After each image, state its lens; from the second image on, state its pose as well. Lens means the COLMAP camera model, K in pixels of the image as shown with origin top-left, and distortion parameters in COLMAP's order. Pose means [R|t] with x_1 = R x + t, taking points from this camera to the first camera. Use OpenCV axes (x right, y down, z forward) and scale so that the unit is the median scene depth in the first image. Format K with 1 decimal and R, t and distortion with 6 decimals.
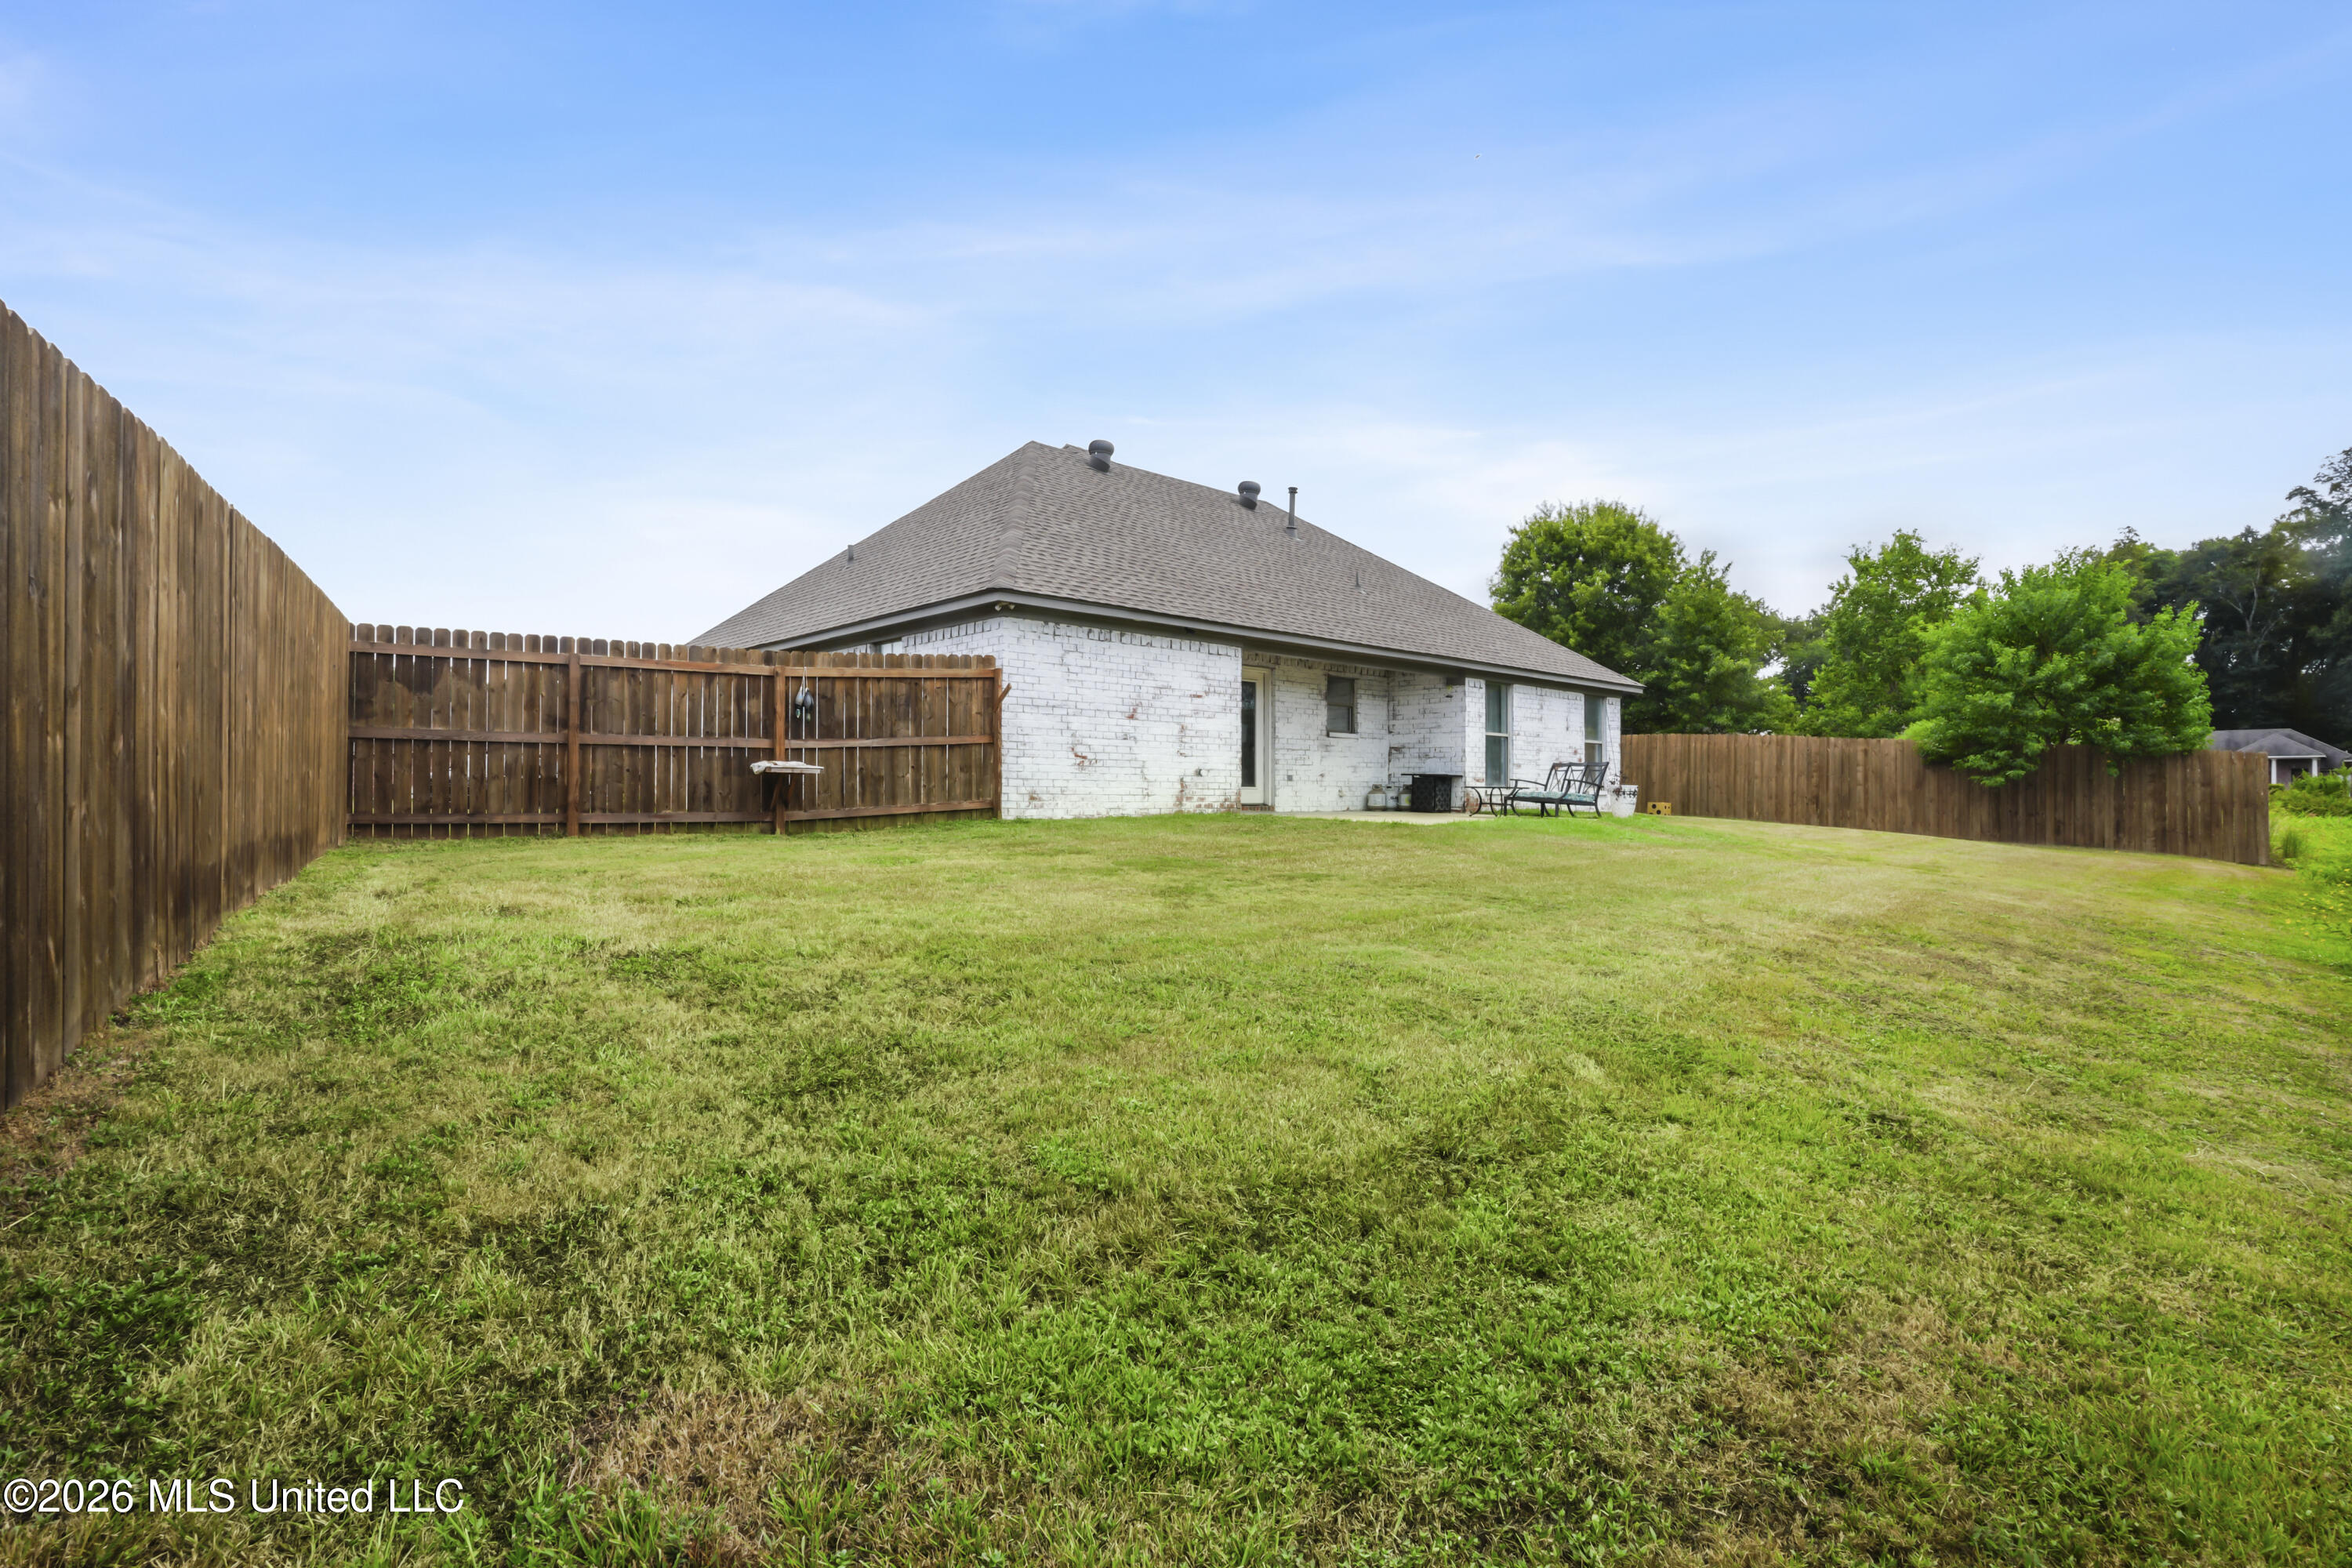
lens RADIAL K [[1140.5, 0, 1165.1], [0, 1140.5, 791.5], [0, 0, 1]] dist [-0.013016, 0.003912]
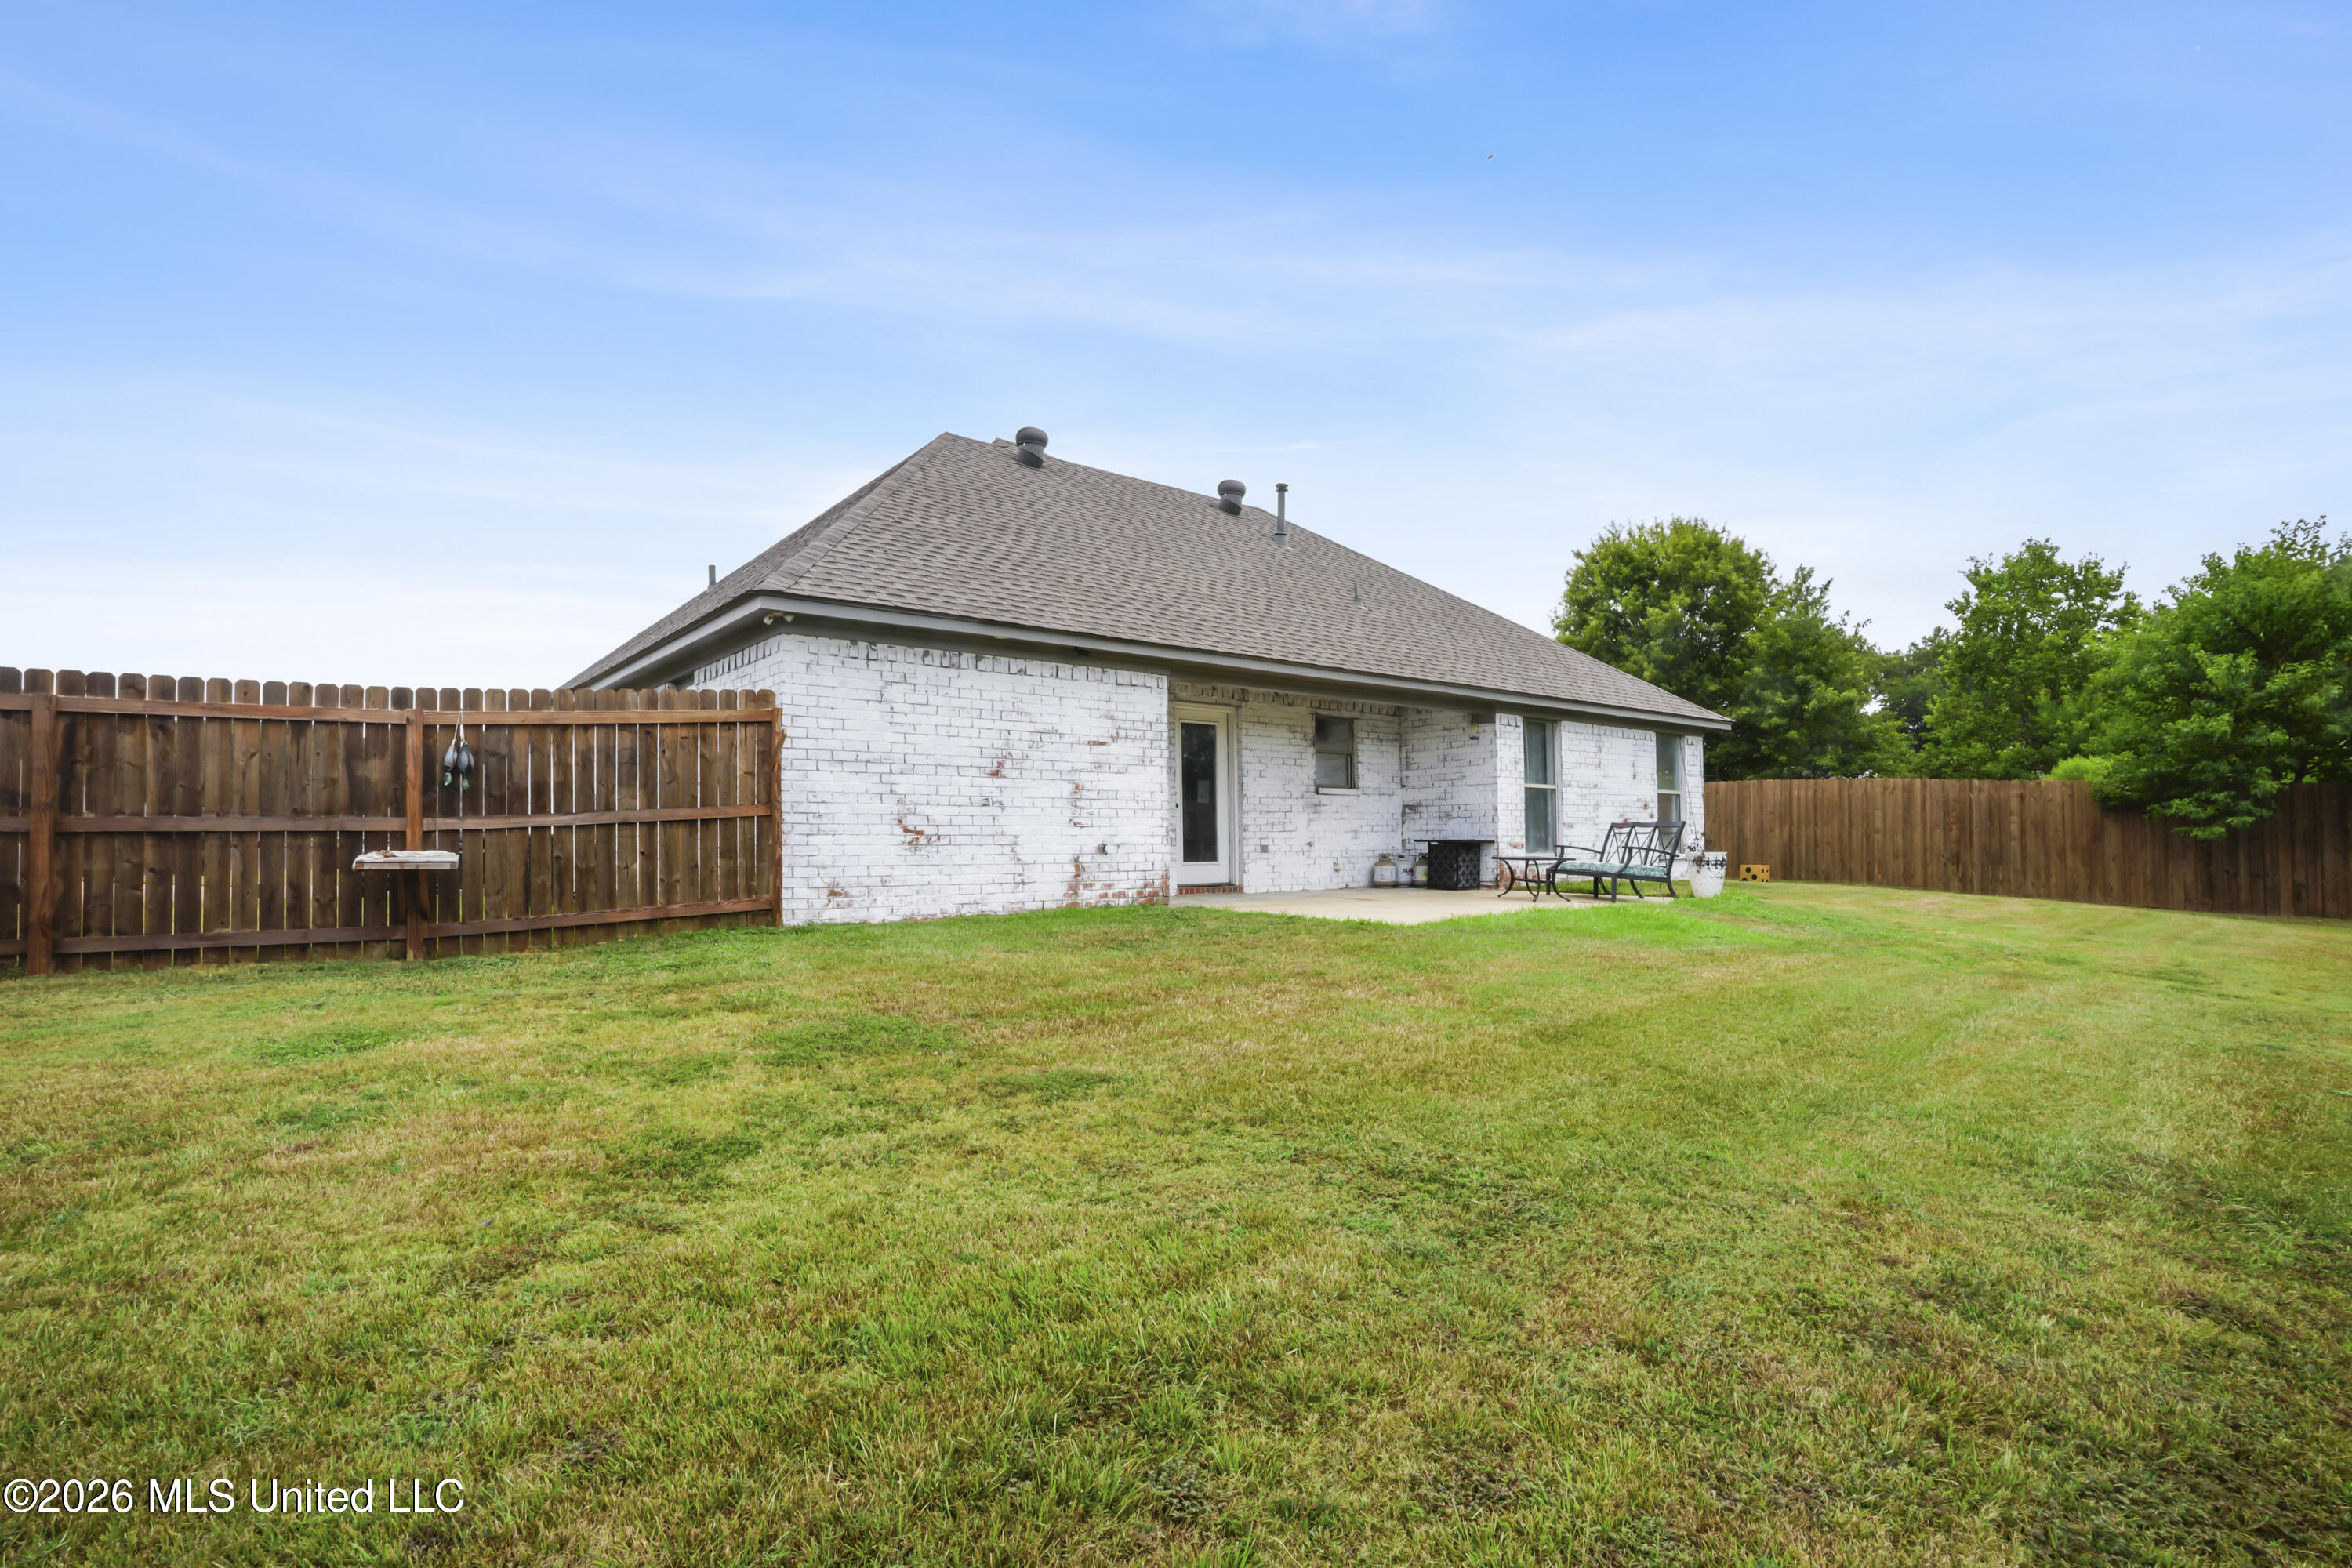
lens RADIAL K [[1140.5, 0, 1194.4], [0, 1140.5, 830.3], [0, 0, 1]] dist [-0.013016, 0.003912]
pose [[0.998784, -0.019287, -0.045376, 0.093663], [0.018595, 0.999705, -0.015618, -0.012314], [0.045664, 0.014755, 0.998848, 0.222206]]
